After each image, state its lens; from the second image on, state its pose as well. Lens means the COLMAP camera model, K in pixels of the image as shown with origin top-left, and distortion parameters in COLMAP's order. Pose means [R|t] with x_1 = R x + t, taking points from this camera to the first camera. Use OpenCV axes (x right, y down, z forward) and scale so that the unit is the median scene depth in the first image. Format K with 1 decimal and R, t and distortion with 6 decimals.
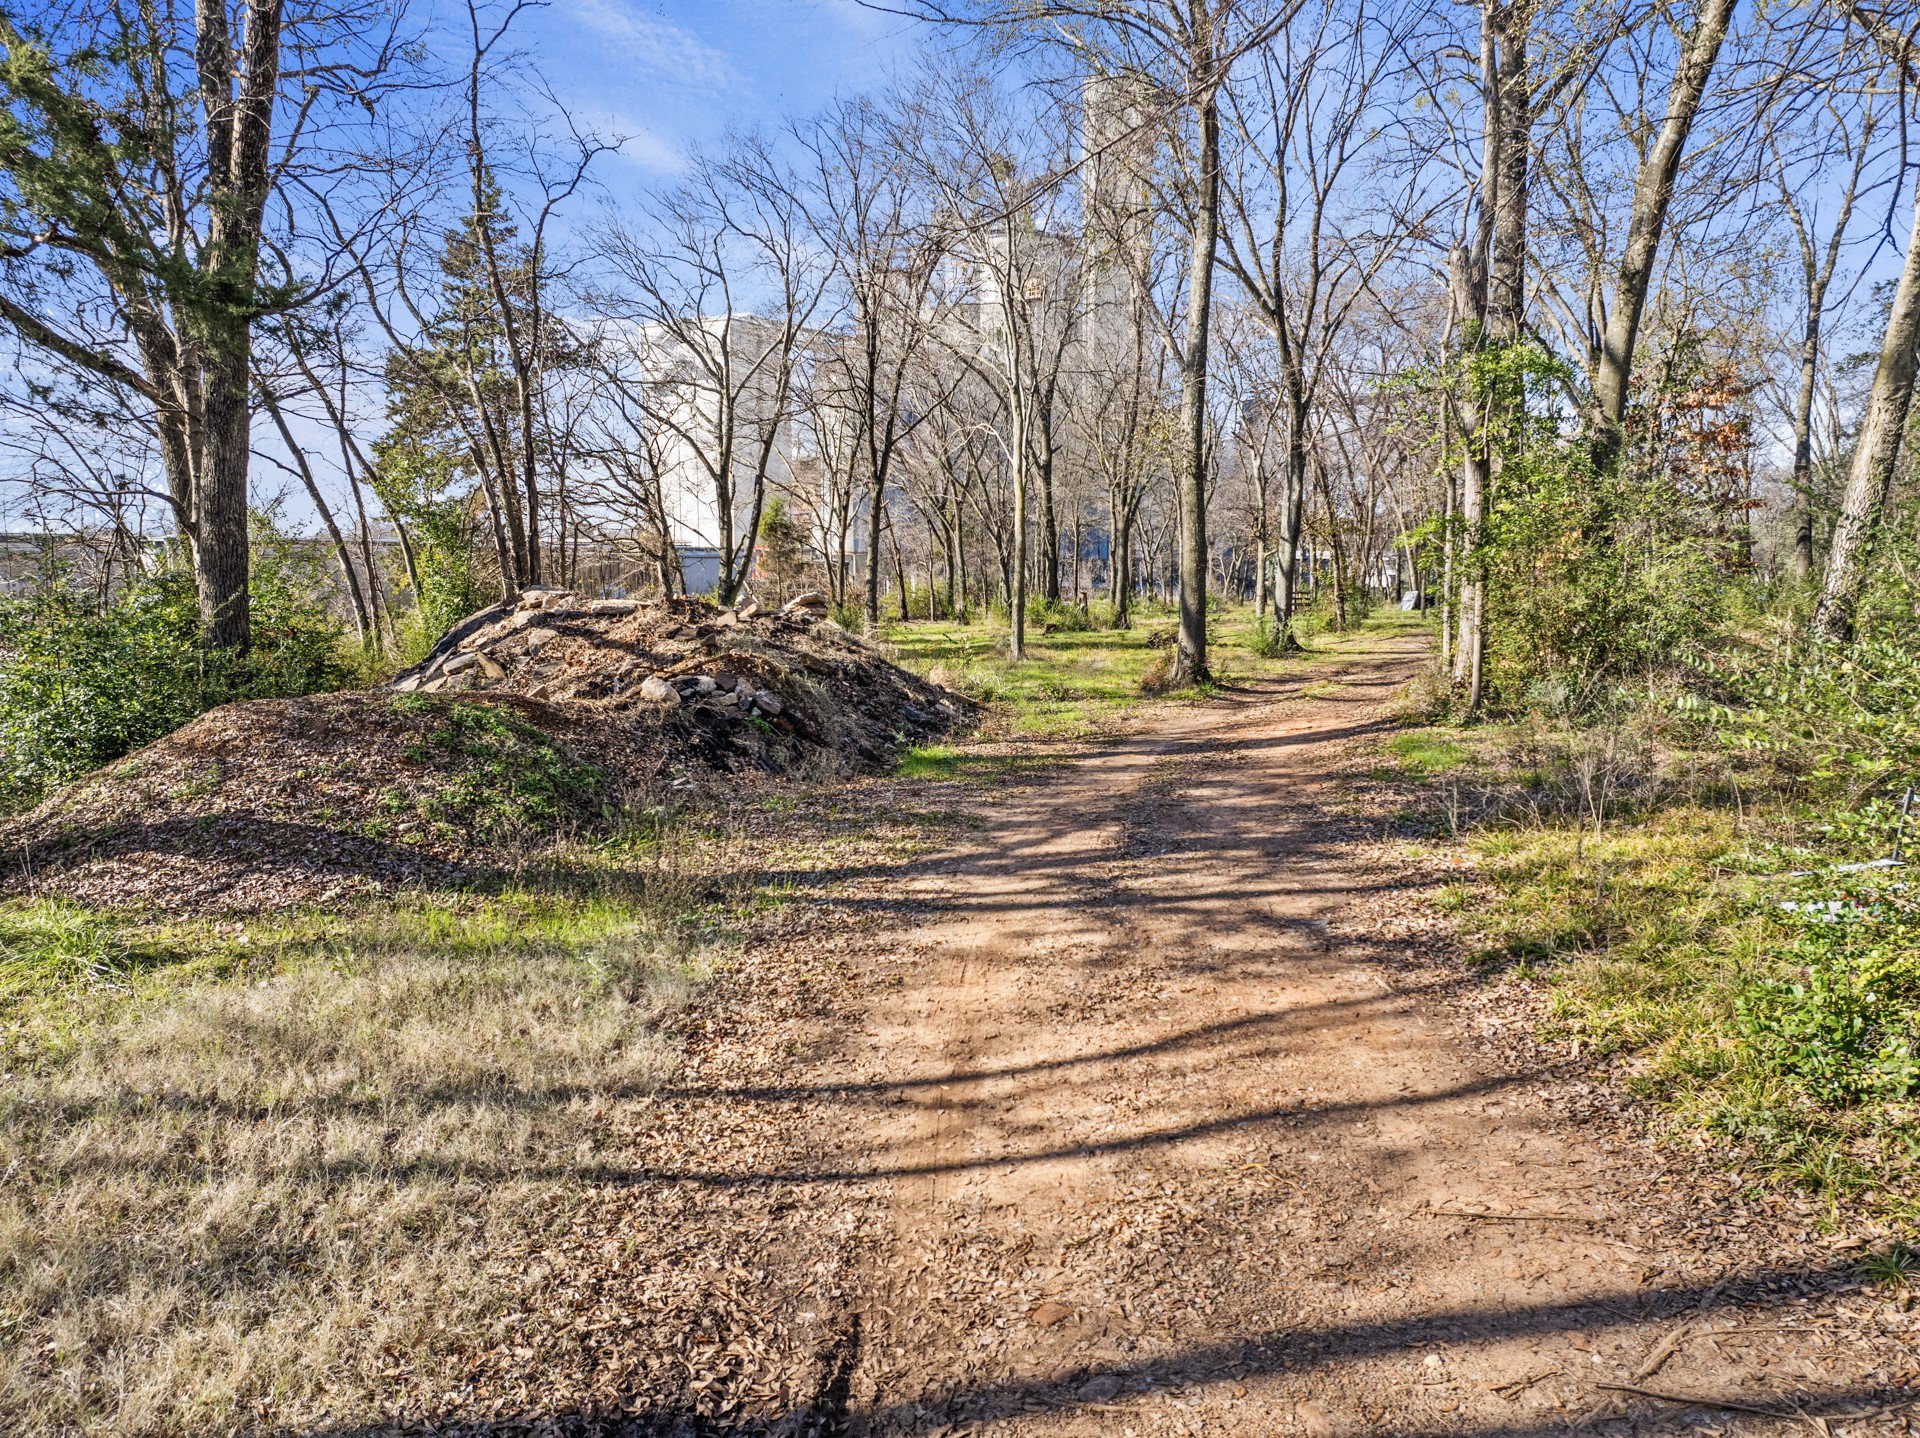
lens RADIAL K [[1376.2, 0, 960.0], [0, 1376.2, 719.0], [0, 0, 1]] dist [-0.005572, -0.001551]
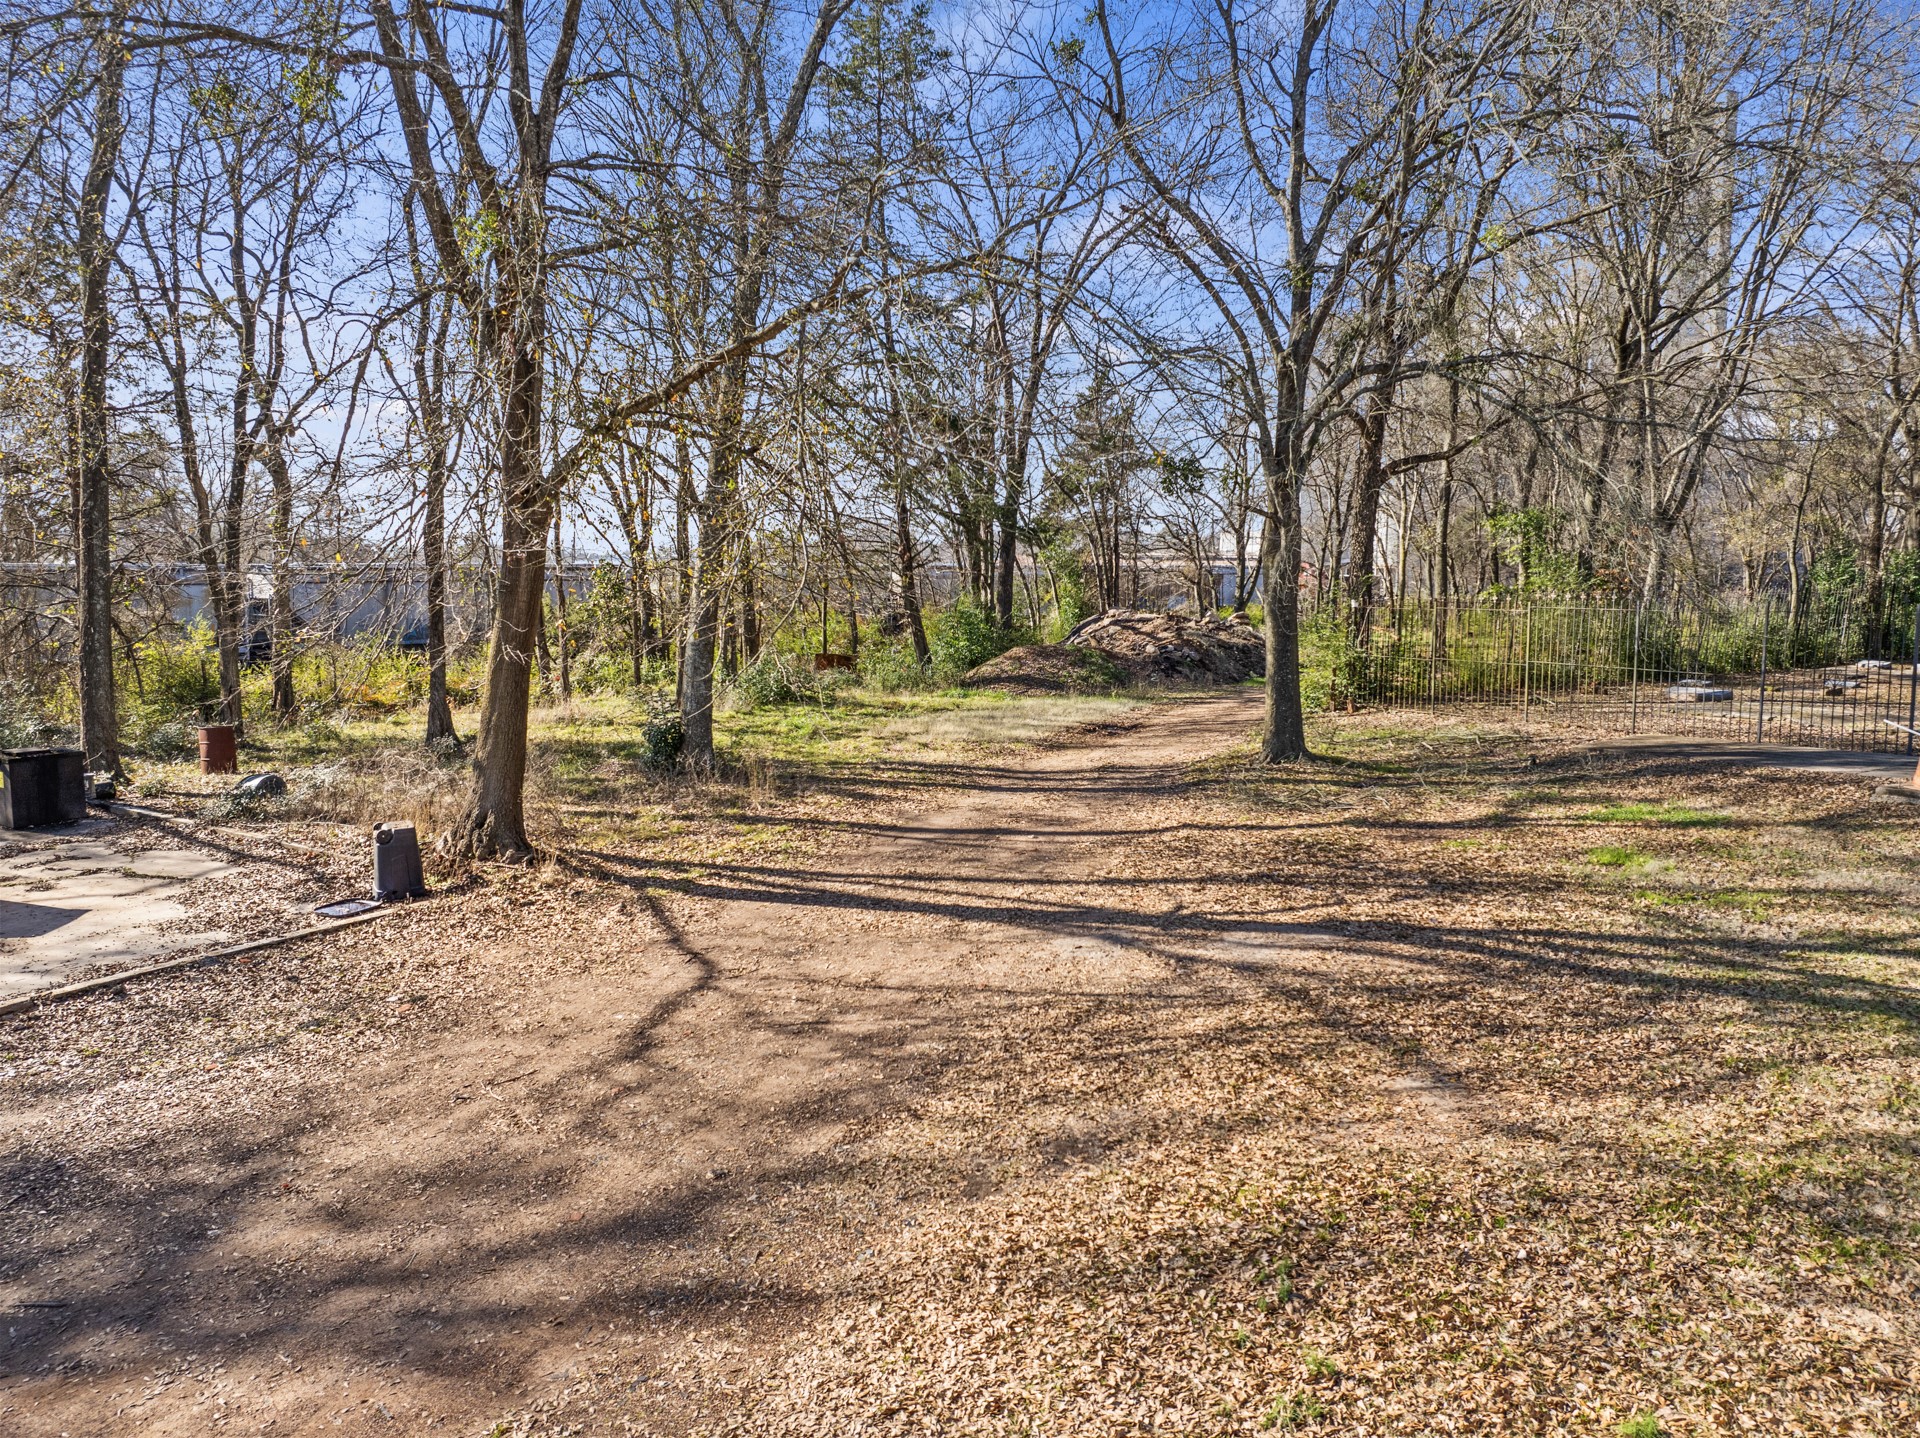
lens RADIAL K [[1376.2, 0, 960.0], [0, 1376.2, 719.0], [0, 0, 1]] dist [-0.005572, -0.001551]
pose [[0.913492, 0.051128, -0.403631, 0.414666], [-0.051999, 0.998608, 0.008809, 0.086577], [0.403520, 0.012941, 0.914879, -1.265434]]
